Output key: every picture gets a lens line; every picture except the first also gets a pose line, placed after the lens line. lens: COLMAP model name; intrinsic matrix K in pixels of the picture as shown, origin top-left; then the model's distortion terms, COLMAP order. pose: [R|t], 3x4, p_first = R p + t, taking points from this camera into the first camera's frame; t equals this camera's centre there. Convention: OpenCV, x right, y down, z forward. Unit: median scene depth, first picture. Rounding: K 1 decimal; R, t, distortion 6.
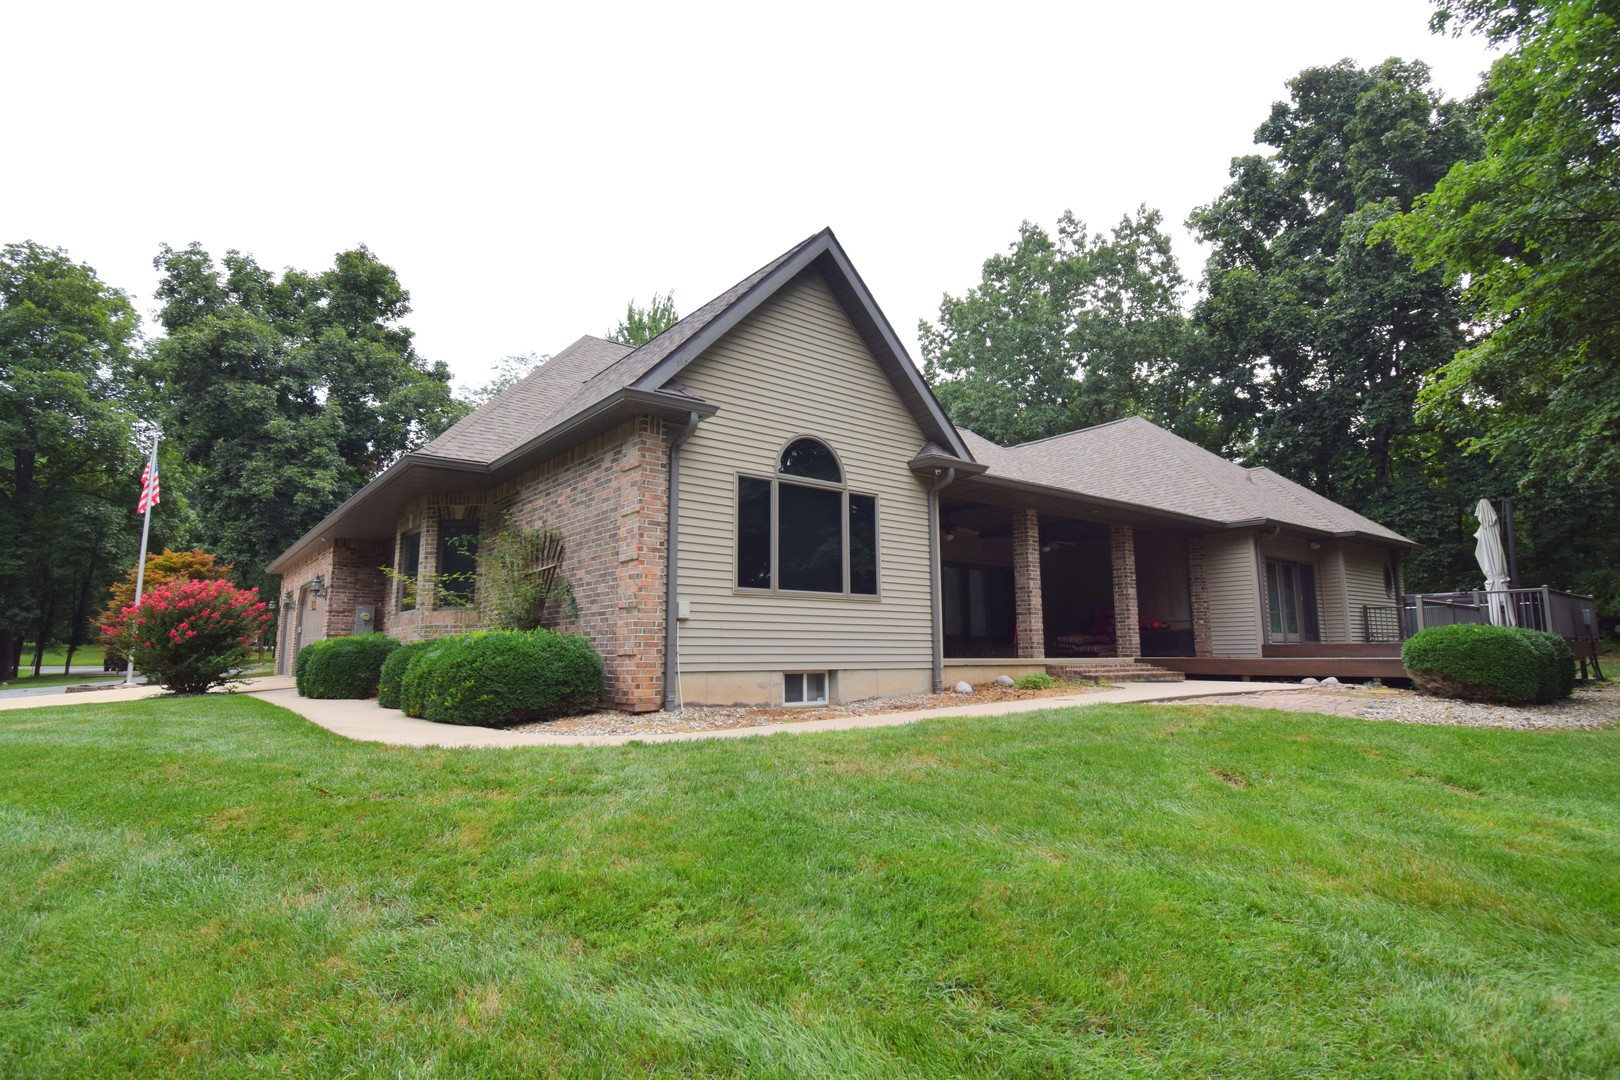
lens RADIAL K [[836.5, 0, 810.0], [0, 836.5, 540.0], [0, 0, 1]] dist [-0.001264, -0.000025]
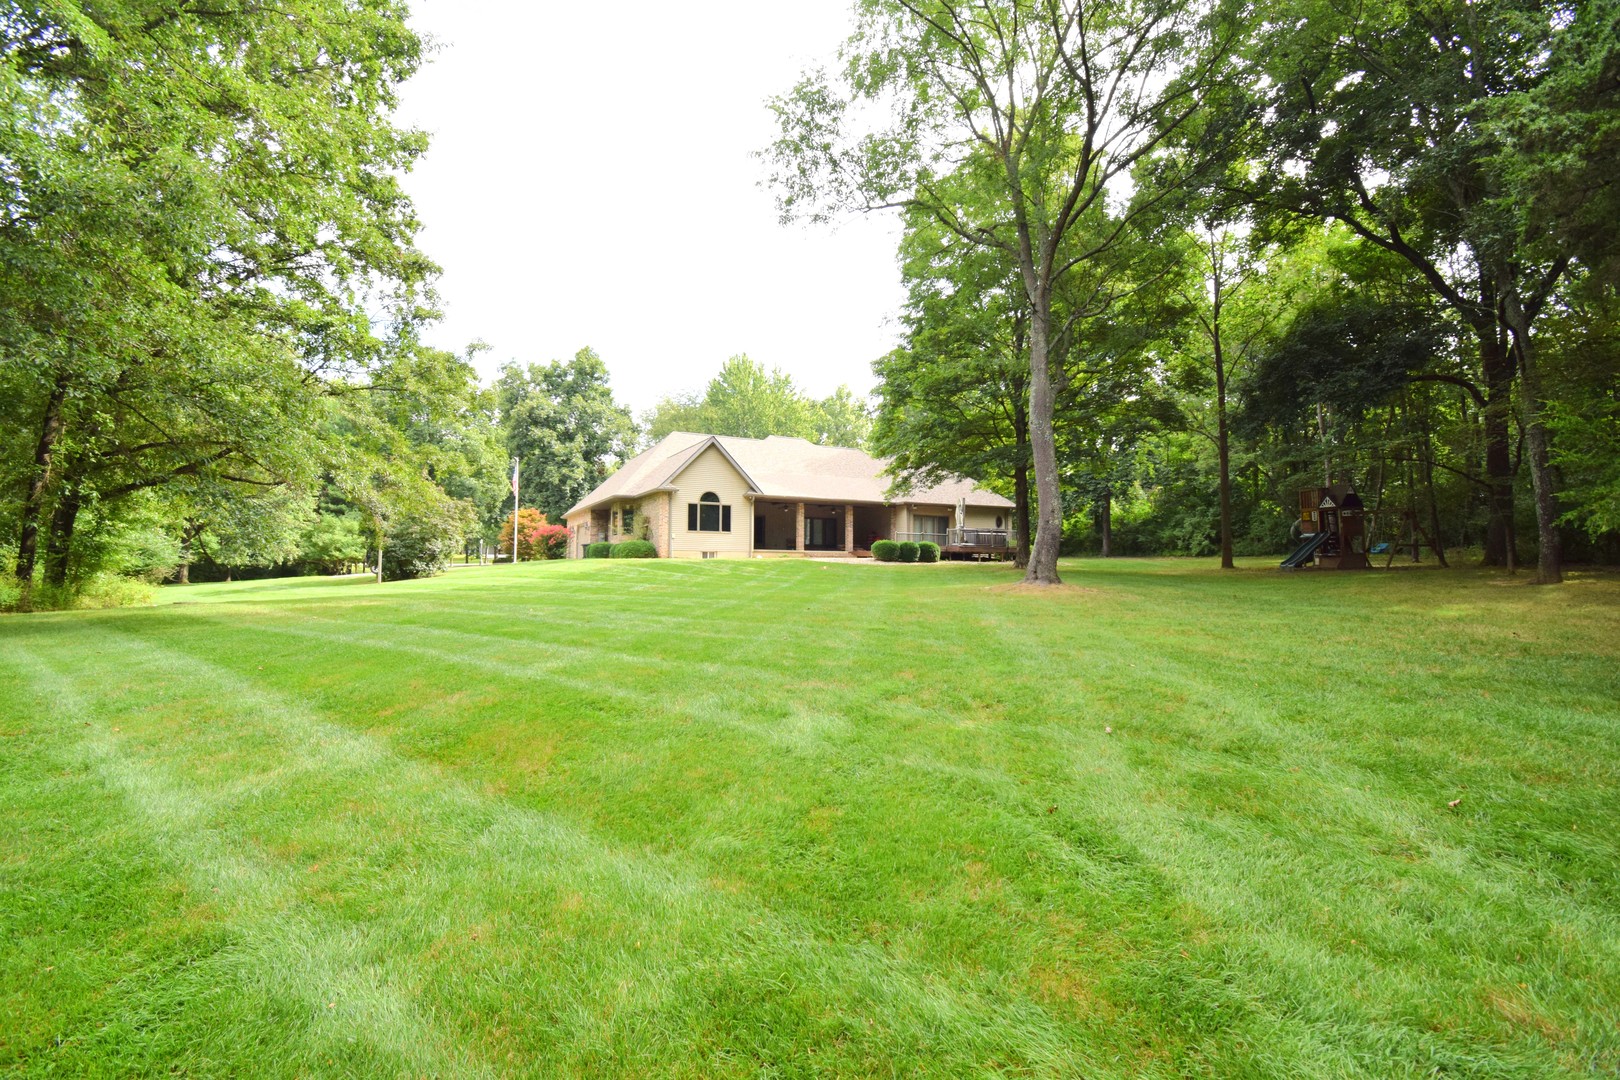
lens RADIAL K [[715.4, 0, 810.0], [0, 715.4, 540.0], [0, 0, 1]] dist [0.000525, -0.019138]
pose [[0.982941, 0.001182, -0.183917, 1.014421], [0.017678, 0.994743, 0.100869, -0.213643], [0.183069, -0.102400, 0.977752, -2.072229]]
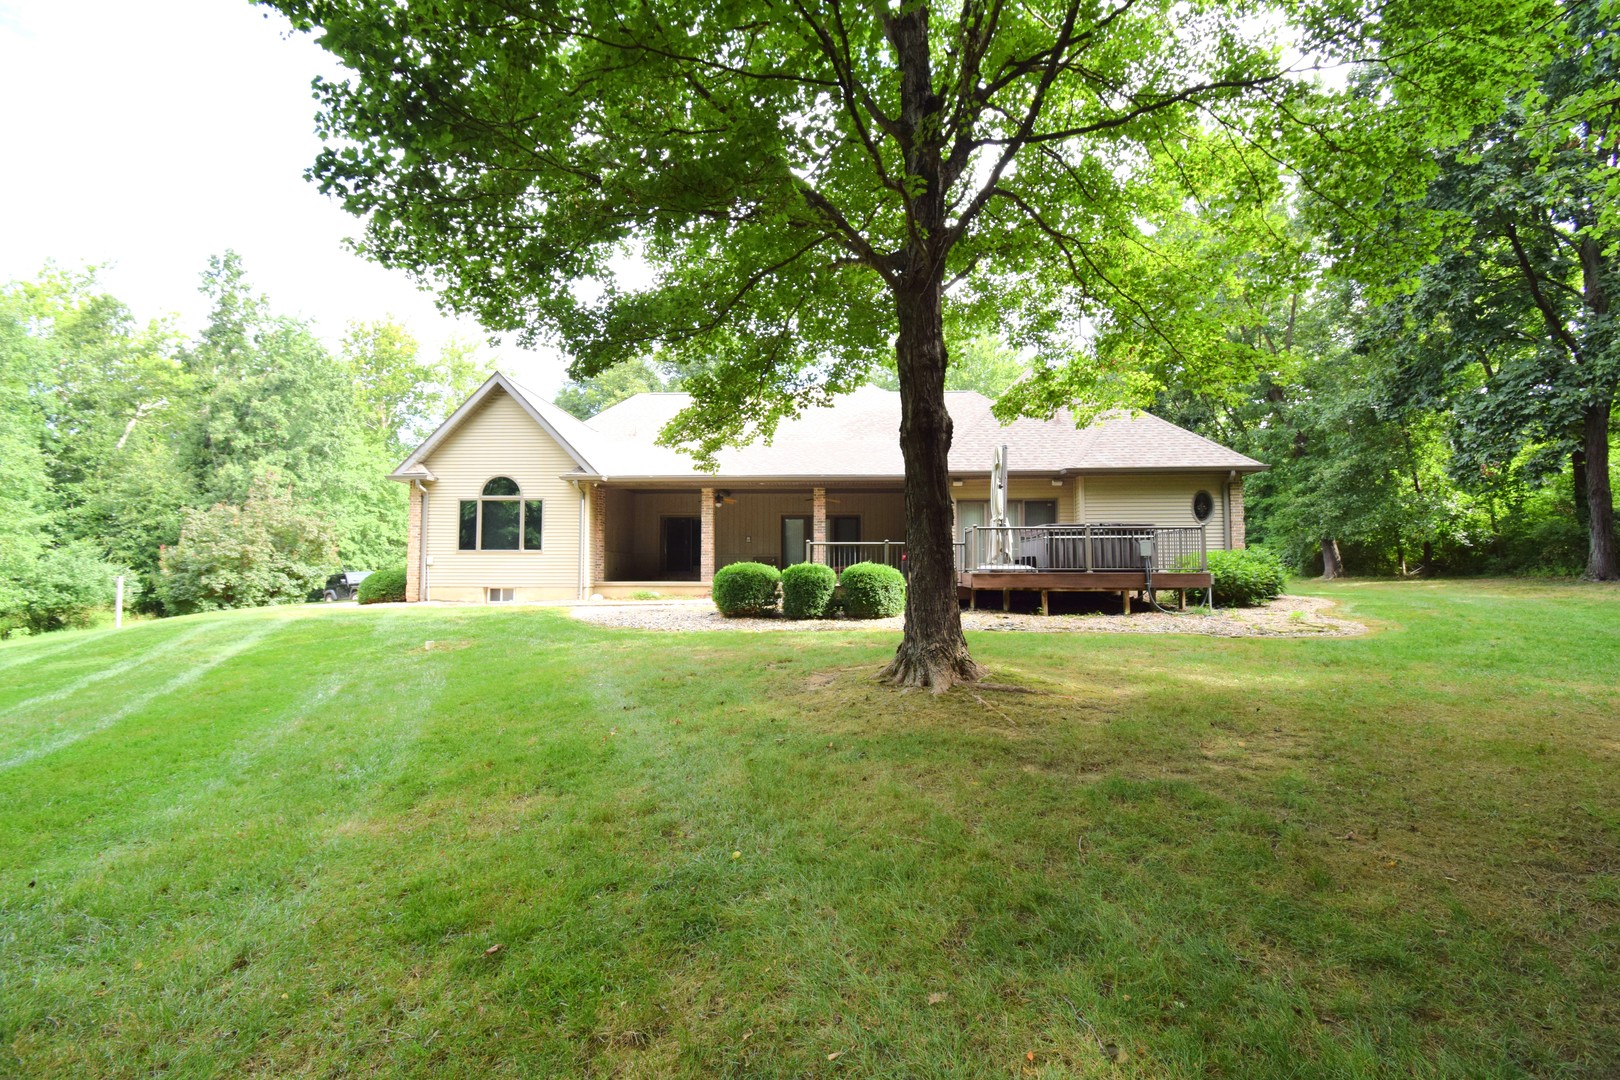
lens RADIAL K [[715.4, 0, 810.0], [0, 715.4, 540.0], [0, 0, 1]] dist [0.000525, -0.019138]
pose [[0.760710, -0.034274, -0.648186, 1.654130], [0.090084, 0.994516, 0.053135, 0.009887], [0.642810, -0.098811, 0.759626, 0.115849]]
